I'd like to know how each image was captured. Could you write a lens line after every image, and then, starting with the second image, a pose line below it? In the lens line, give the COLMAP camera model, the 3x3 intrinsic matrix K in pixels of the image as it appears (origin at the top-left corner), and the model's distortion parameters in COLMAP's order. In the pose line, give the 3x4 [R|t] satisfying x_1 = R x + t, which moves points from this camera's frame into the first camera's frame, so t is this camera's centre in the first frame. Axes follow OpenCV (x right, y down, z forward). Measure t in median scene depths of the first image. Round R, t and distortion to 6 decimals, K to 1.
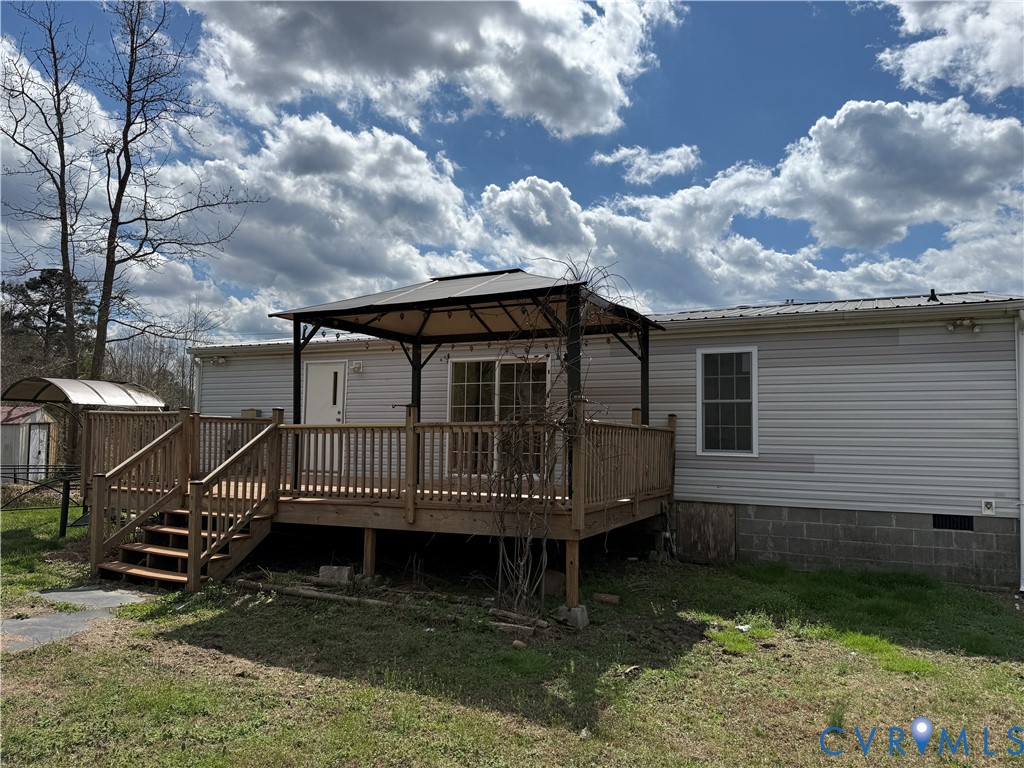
lens RADIAL K [[759.2, 0, 509.8], [0, 759.2, 412.9], [0, 0, 1]] dist [0.001338, 0.004966]
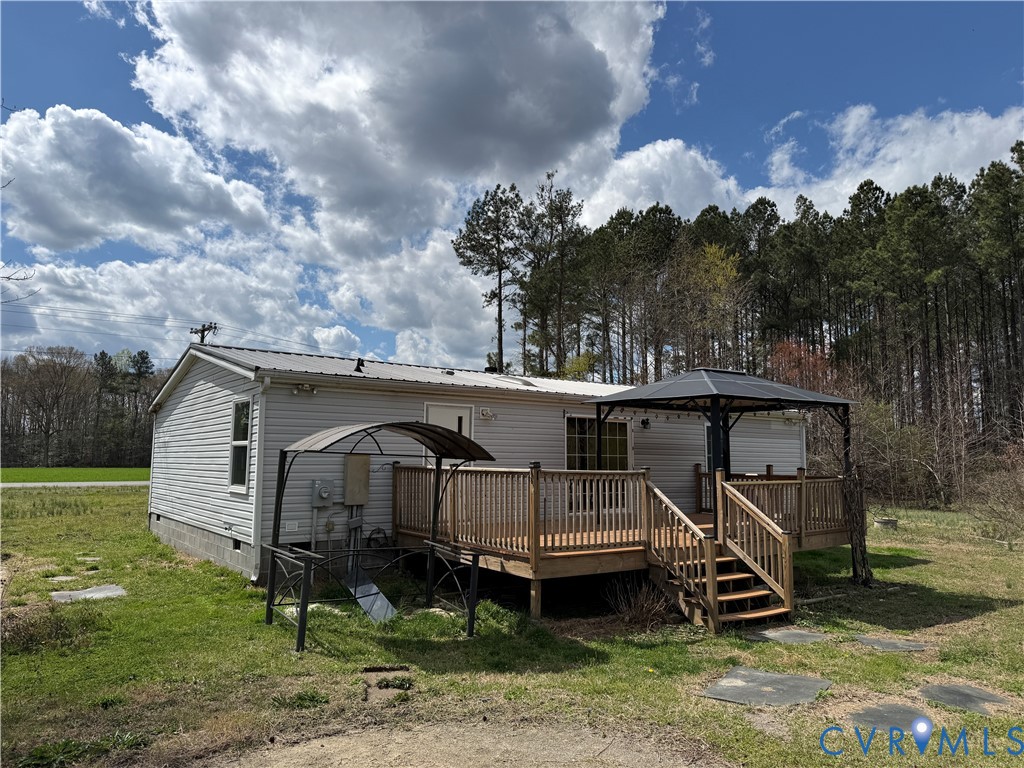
lens RADIAL K [[727.4, 0, 497.7], [0, 727.4, 386.9], [0, 0, 1]] dist [0.116787, -0.084911]
pose [[0.463481, 0.073224, 0.883076, -0.149002], [-0.043522, 0.997258, -0.059849, -0.003864], [-0.885037, -0.010694, 0.465397, 0.075899]]
